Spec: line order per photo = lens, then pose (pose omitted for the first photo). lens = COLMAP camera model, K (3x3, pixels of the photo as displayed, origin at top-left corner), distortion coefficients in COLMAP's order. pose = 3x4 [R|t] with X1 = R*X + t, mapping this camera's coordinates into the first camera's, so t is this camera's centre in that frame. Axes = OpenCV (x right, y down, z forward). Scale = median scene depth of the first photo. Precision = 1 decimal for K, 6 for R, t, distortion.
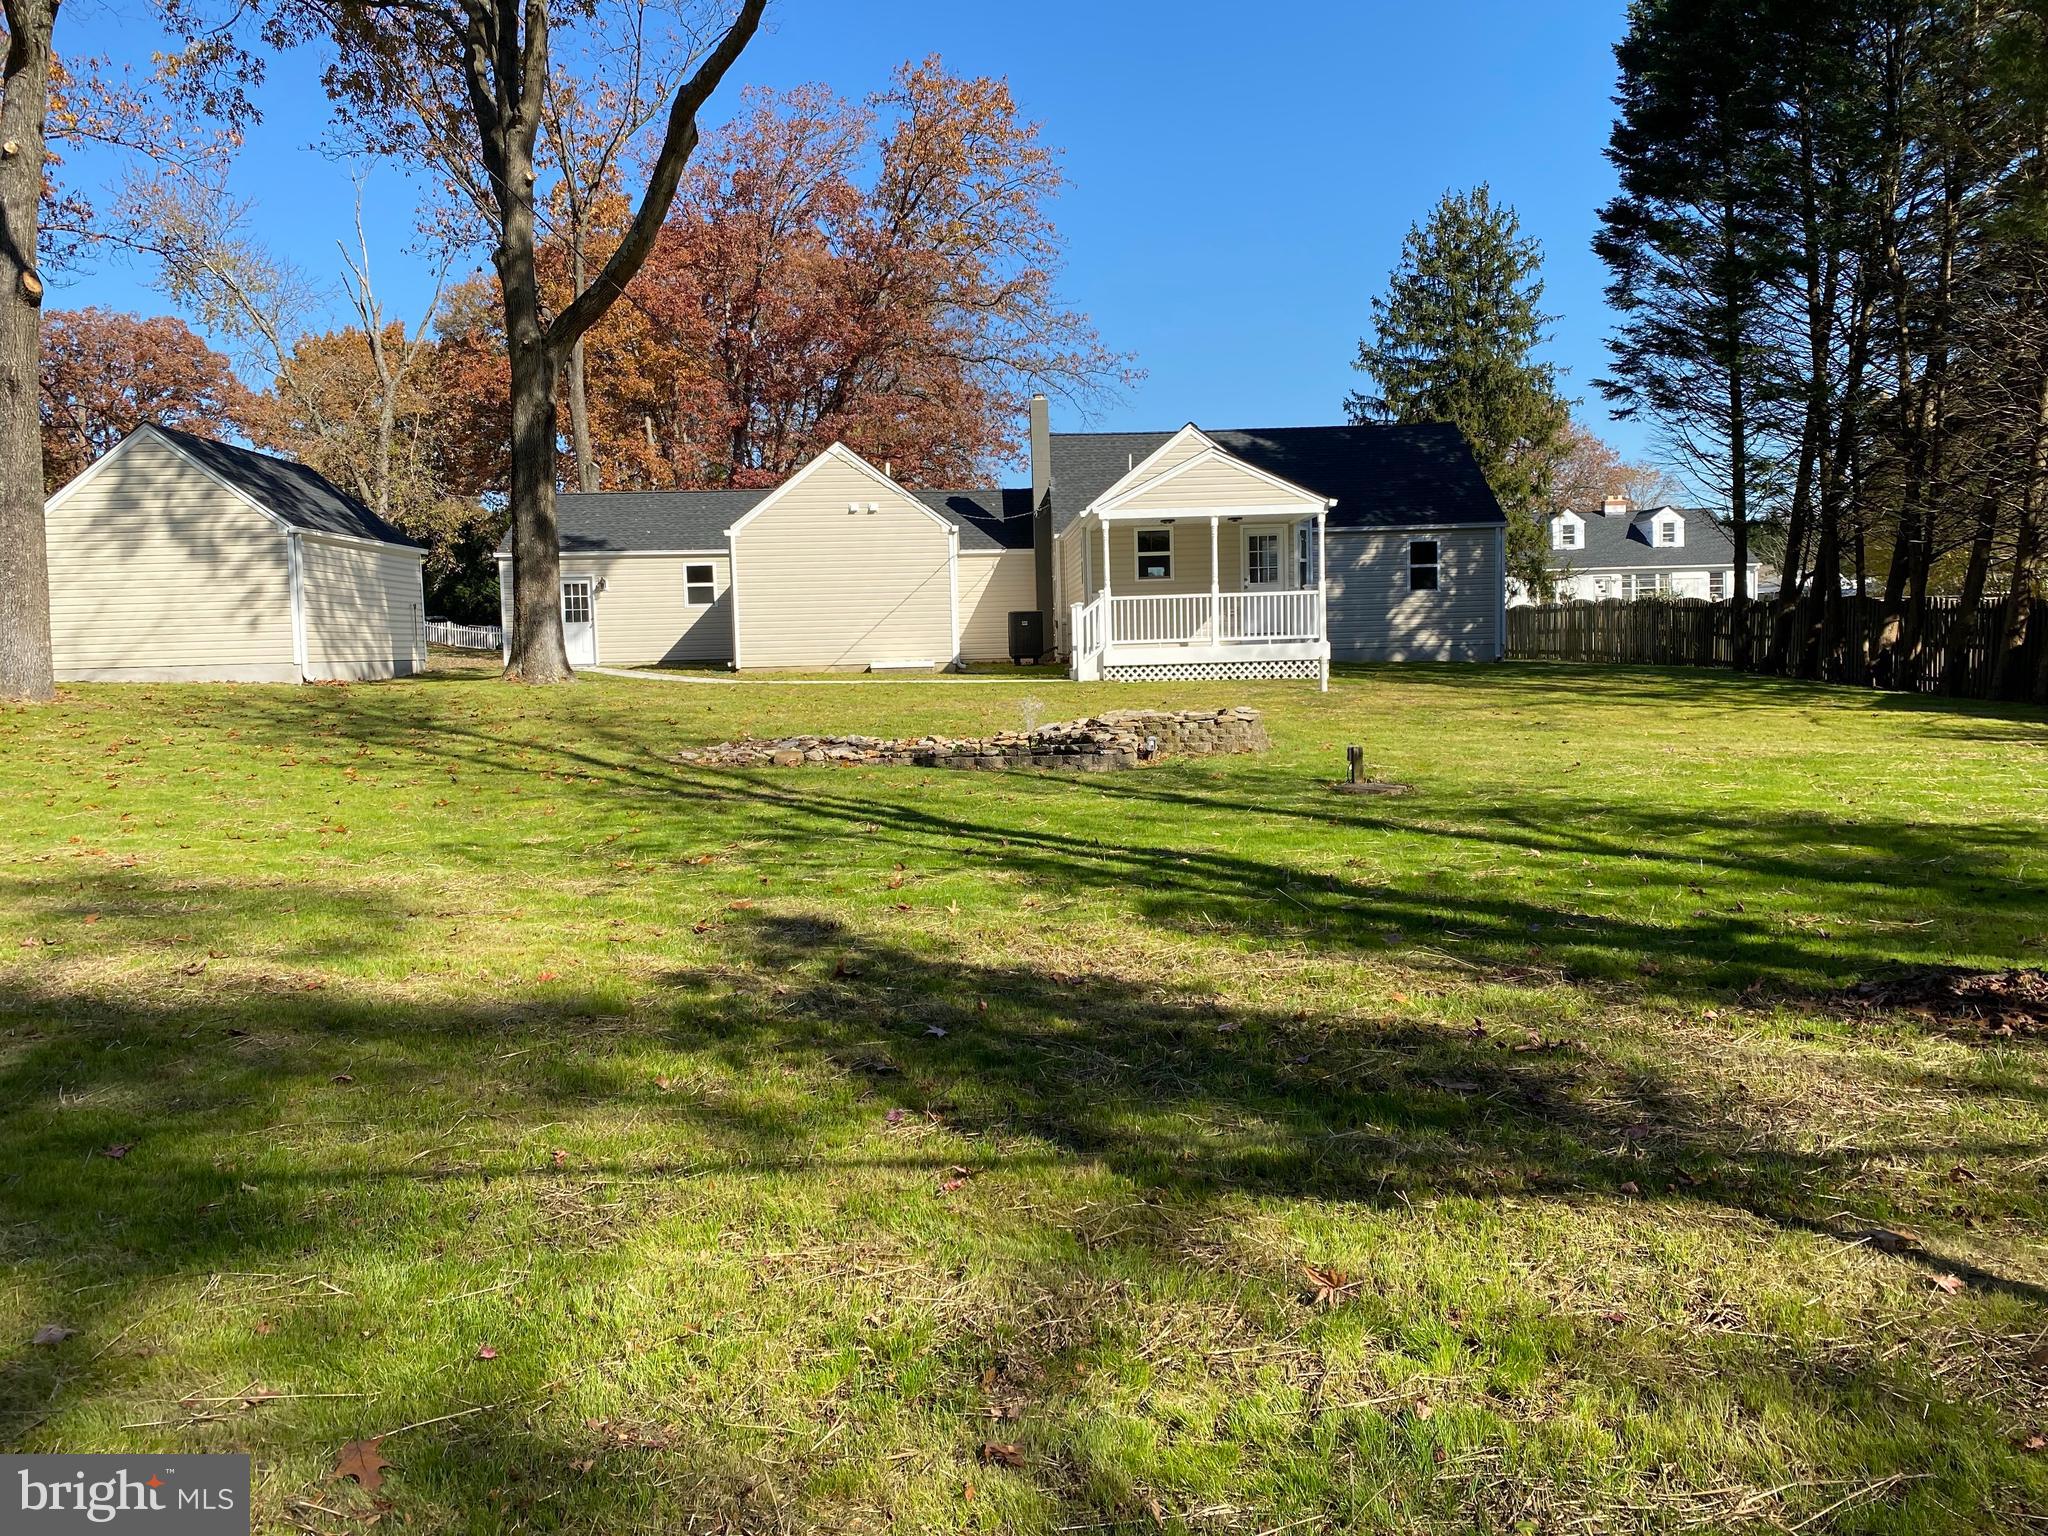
lens RADIAL K [[1620.0, 0, 1024.0], [0, 1620.0, 768.0], [0, 0, 1]] dist [0.118697, -0.193442]
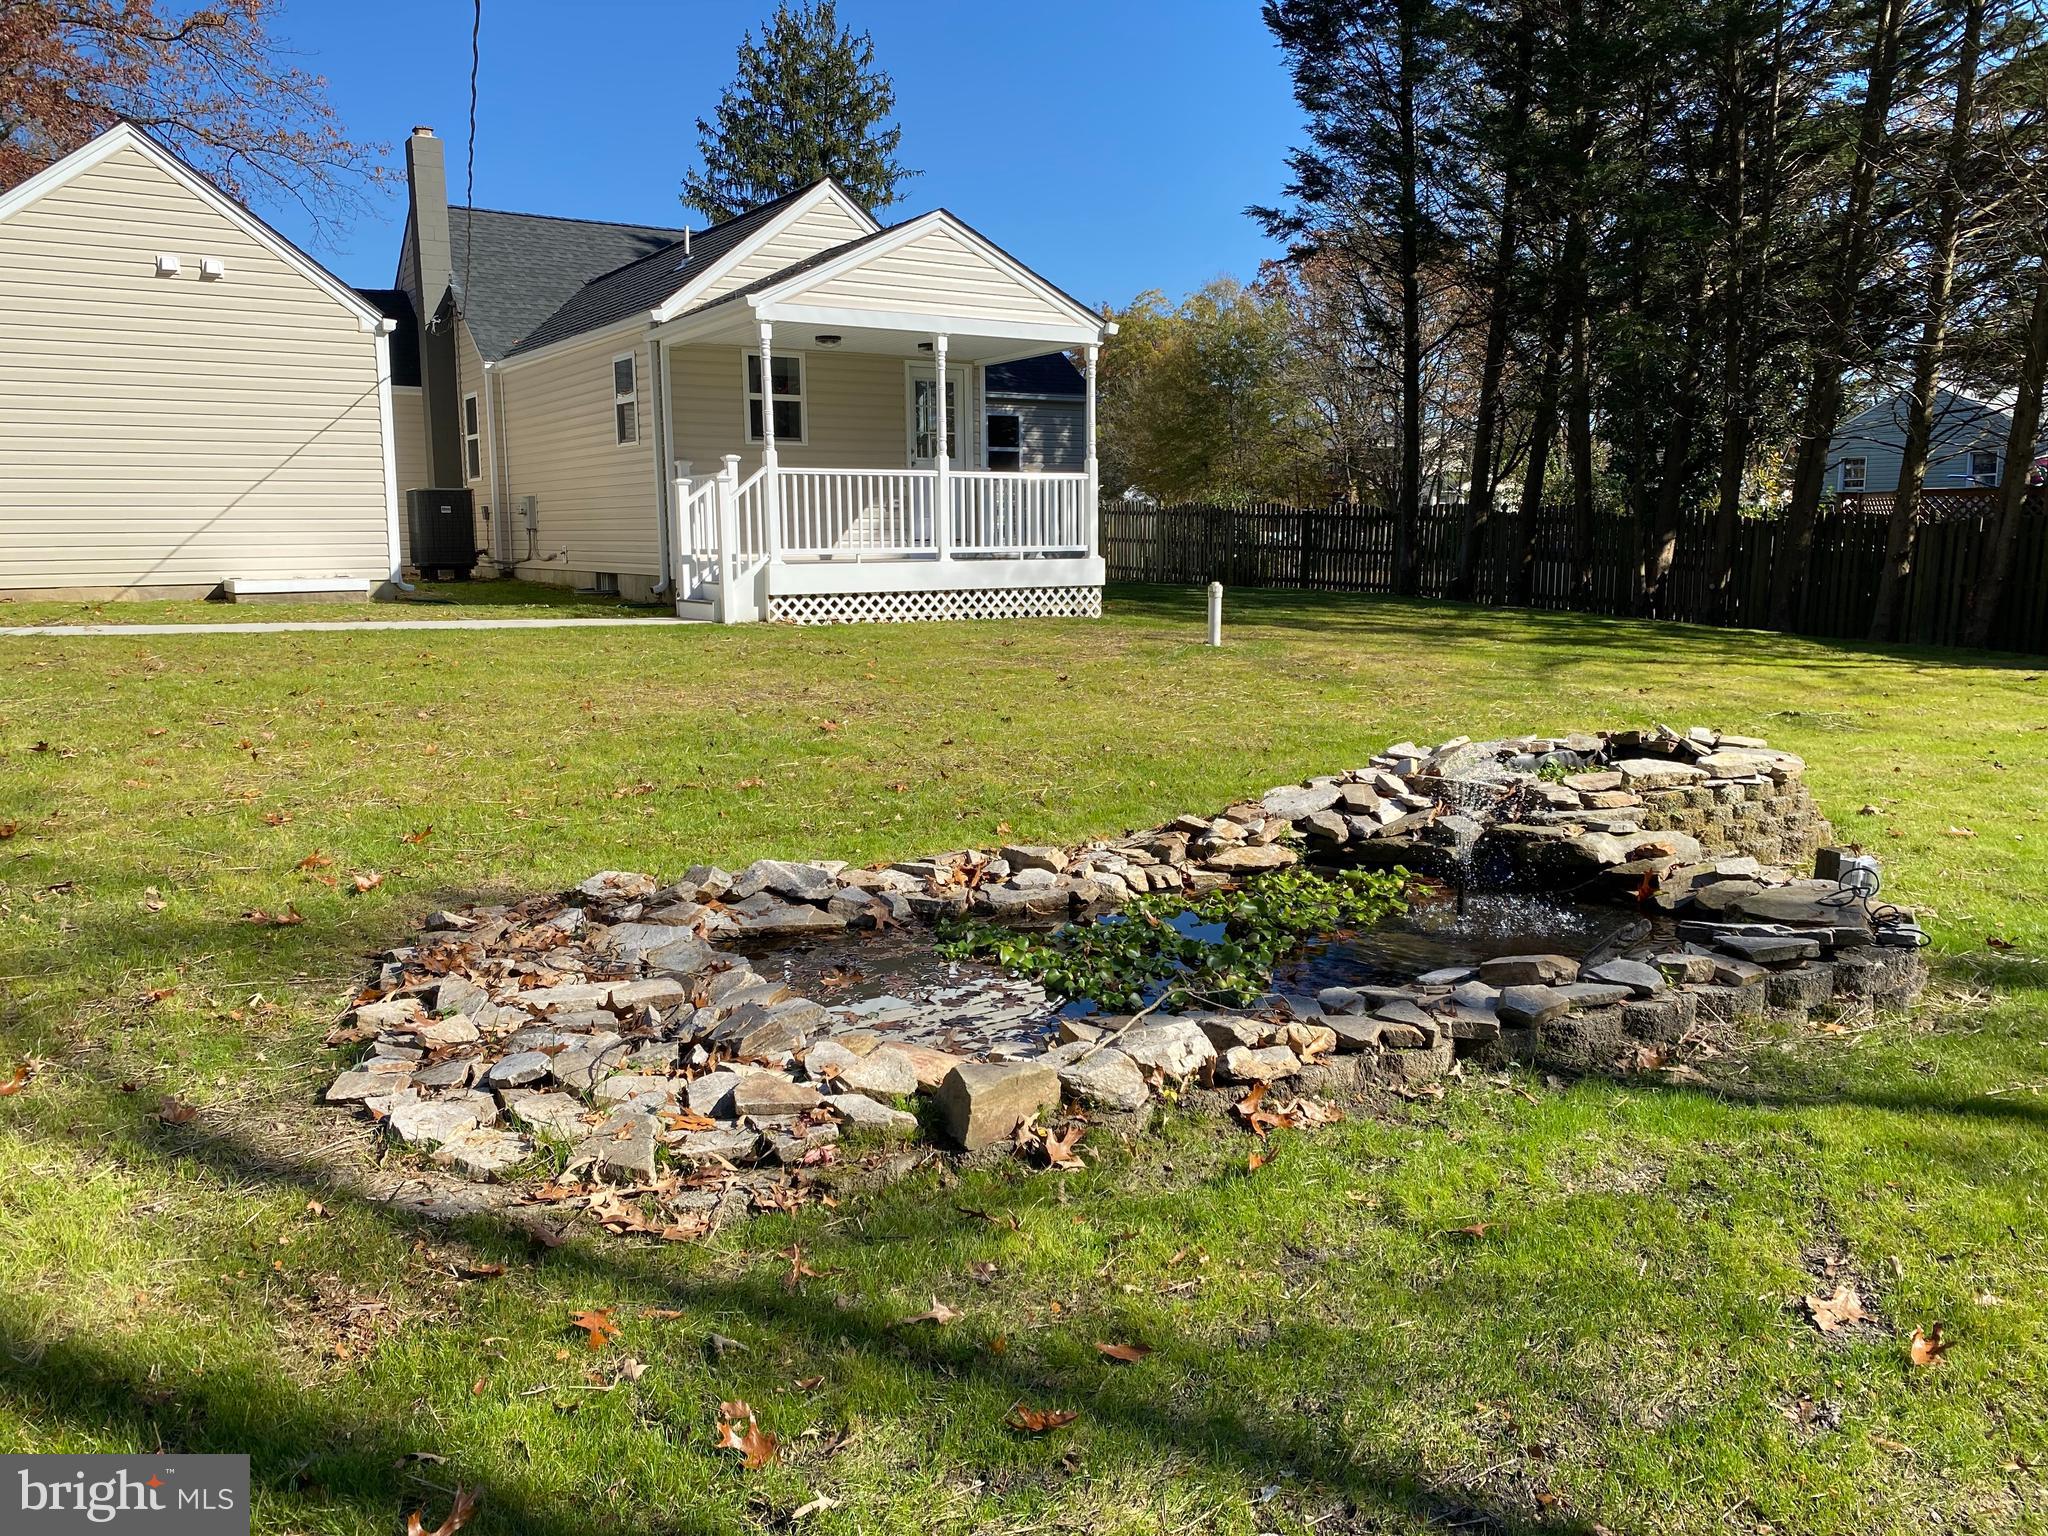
lens RADIAL K [[1580.2, 0, 1024.0], [0, 1580.2, 768.0], [0, 0, 1]] dist [0.084703, -0.148875]
pose [[0.859370, -0.055552, 0.508328, -0.148220], [0.023488, 0.997321, 0.069282, -0.039286], [-0.510814, -0.047599, 0.858372, 0.490248]]
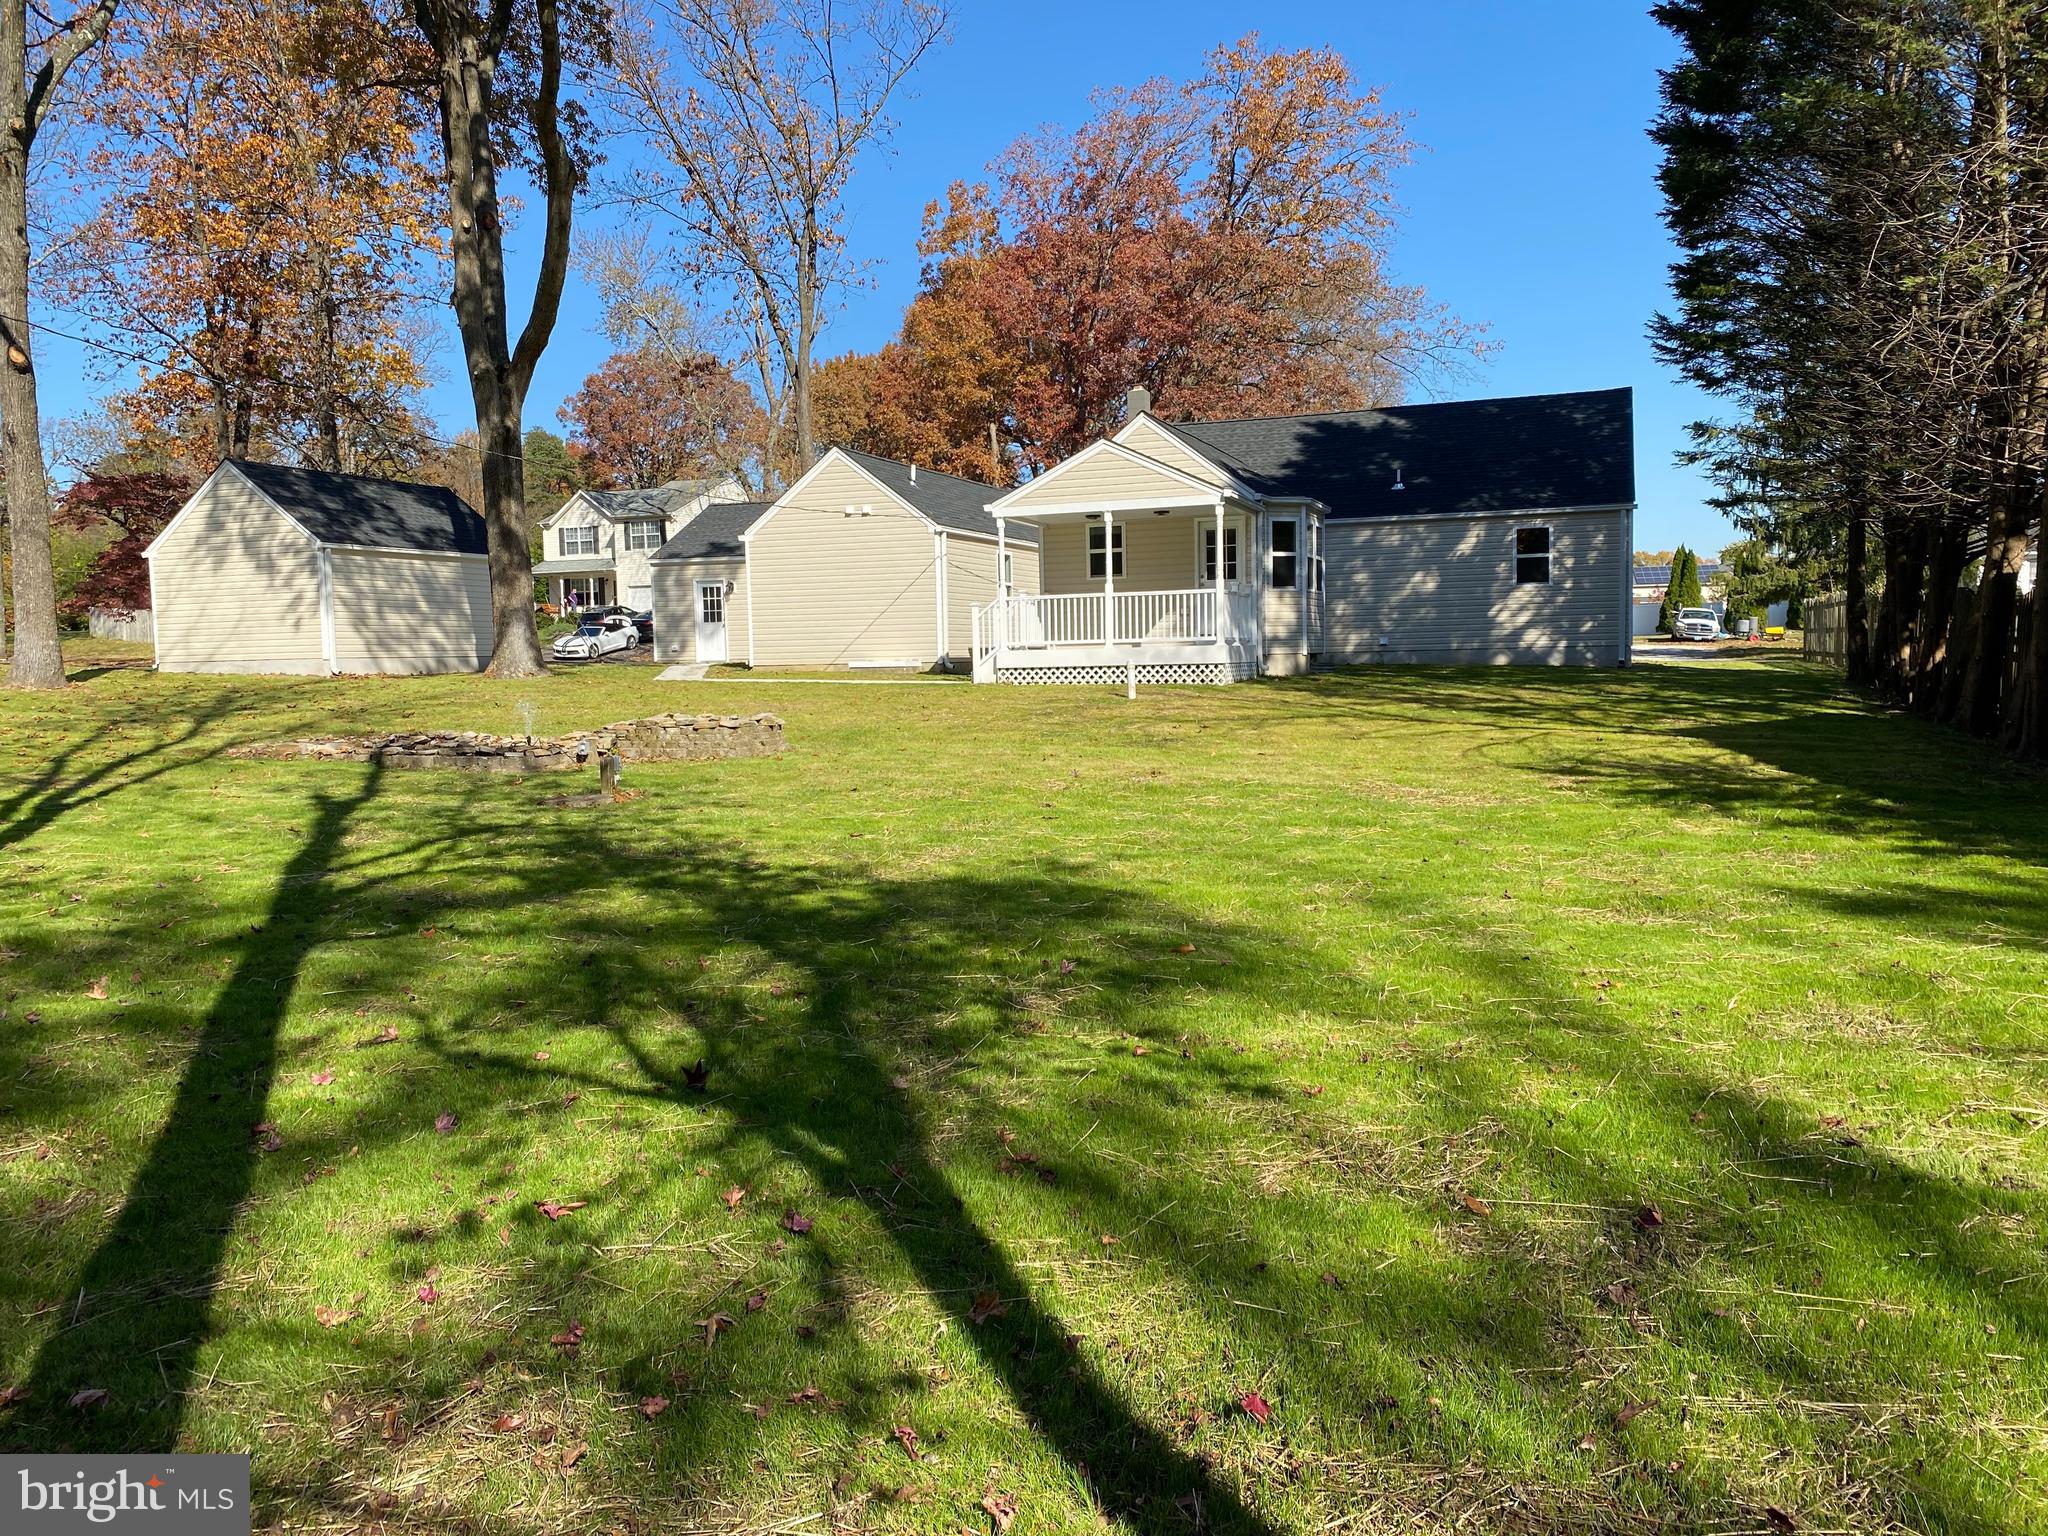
lens RADIAL K [[1620.0, 0, 1024.0], [0, 1620.0, 768.0], [0, 0, 1]] dist [0.118697, -0.193442]
pose [[0.917159, 0.034337, -0.397040, 0.445866], [-0.032750, 0.999405, 0.010779, -0.013586], [0.397174, 0.003117, 0.917738, 0.112035]]
